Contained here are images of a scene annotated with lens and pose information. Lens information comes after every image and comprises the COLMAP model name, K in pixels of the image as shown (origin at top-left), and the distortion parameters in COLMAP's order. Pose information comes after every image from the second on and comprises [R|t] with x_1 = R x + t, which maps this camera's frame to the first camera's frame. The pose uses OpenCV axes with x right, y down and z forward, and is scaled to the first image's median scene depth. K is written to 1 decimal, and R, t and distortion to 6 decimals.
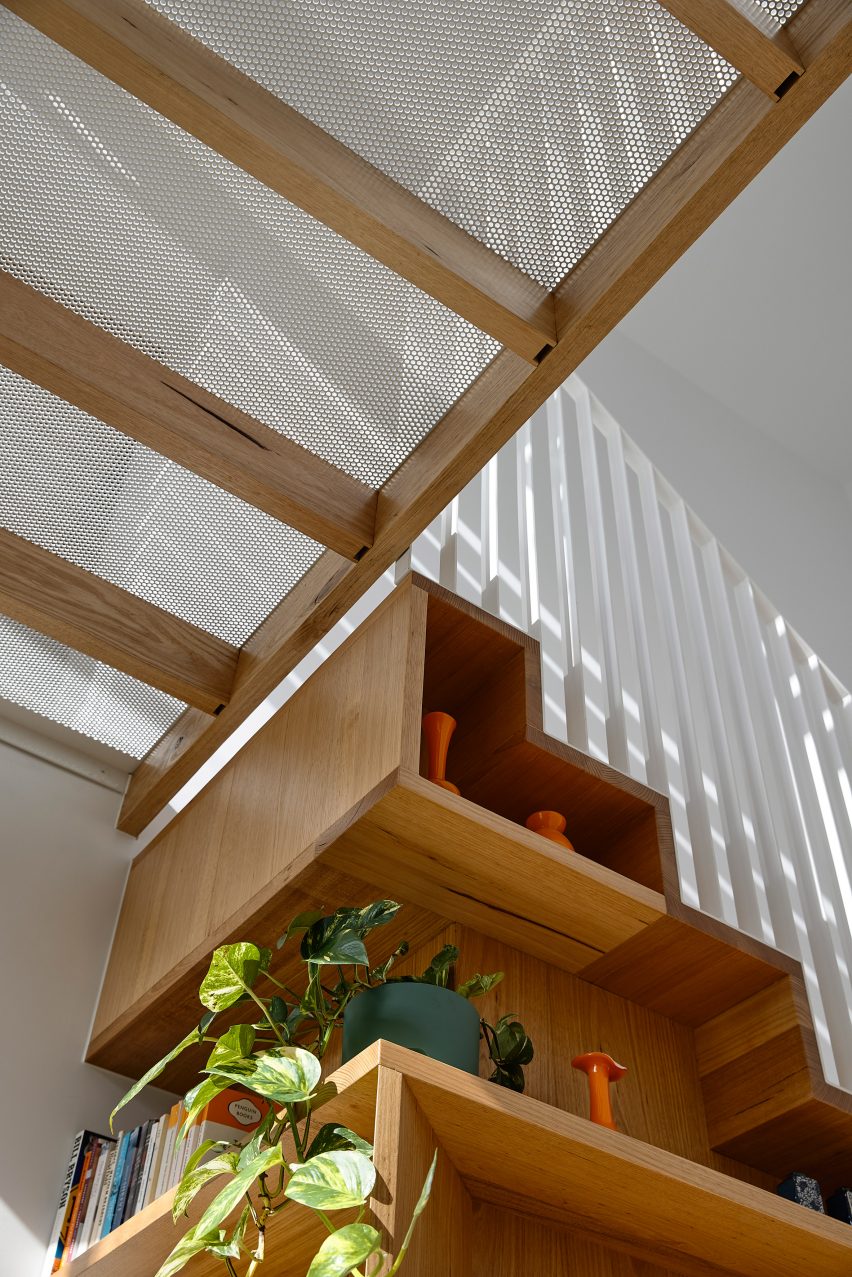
lens RADIAL K [[1321.7, 0, 422.7], [0, 1321.7, 636.8], [0, 0, 1]] dist [0.019381, 0.000000]
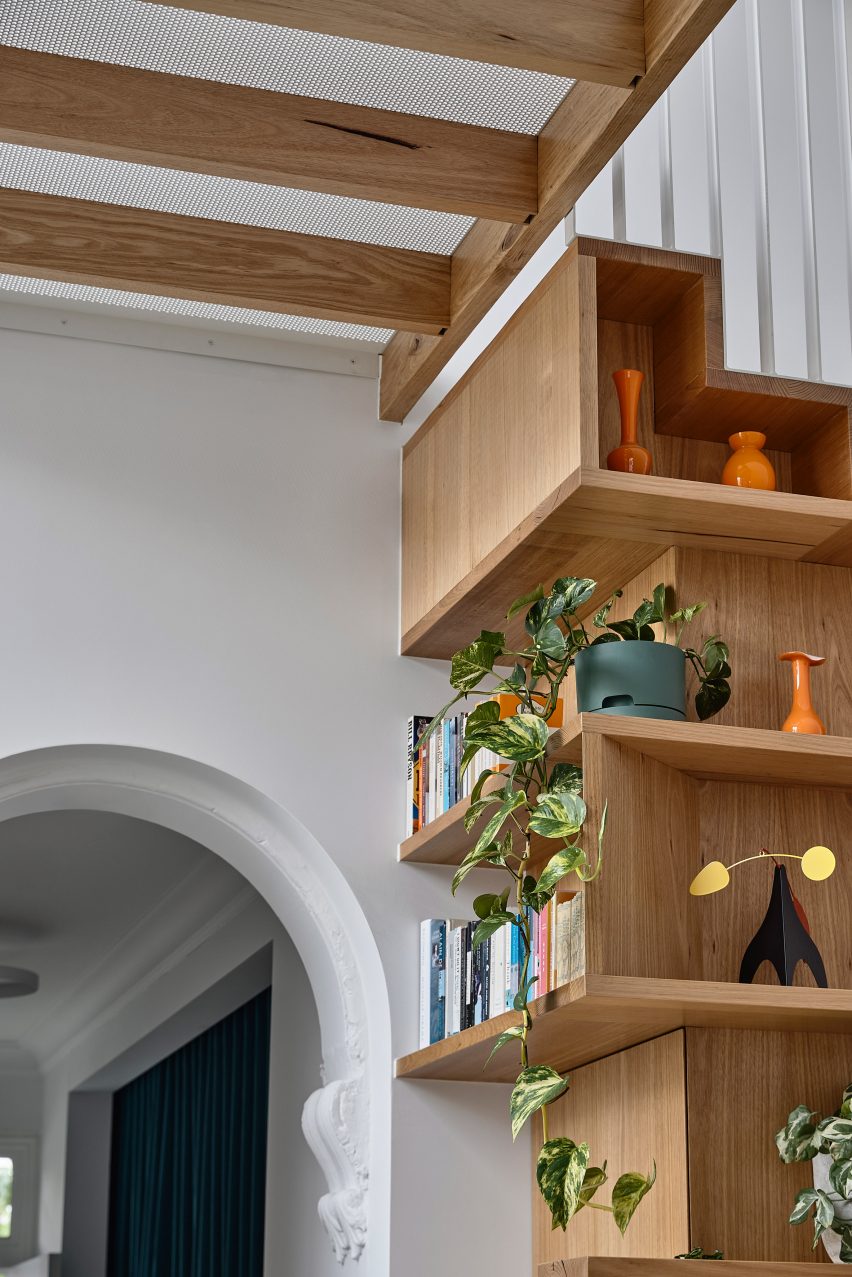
lens RADIAL K [[2463.7, 0, 426.9], [0, 2463.7, 638.9], [0, 0, 1]] dist [-0.082302, 0.000000]
pose [[0.950580, -0.119182, -0.286695, 0.400876], [0.241599, 0.863905, 0.441925, -0.667539], [0.195008, -0.489350, 0.850005, -0.833158]]
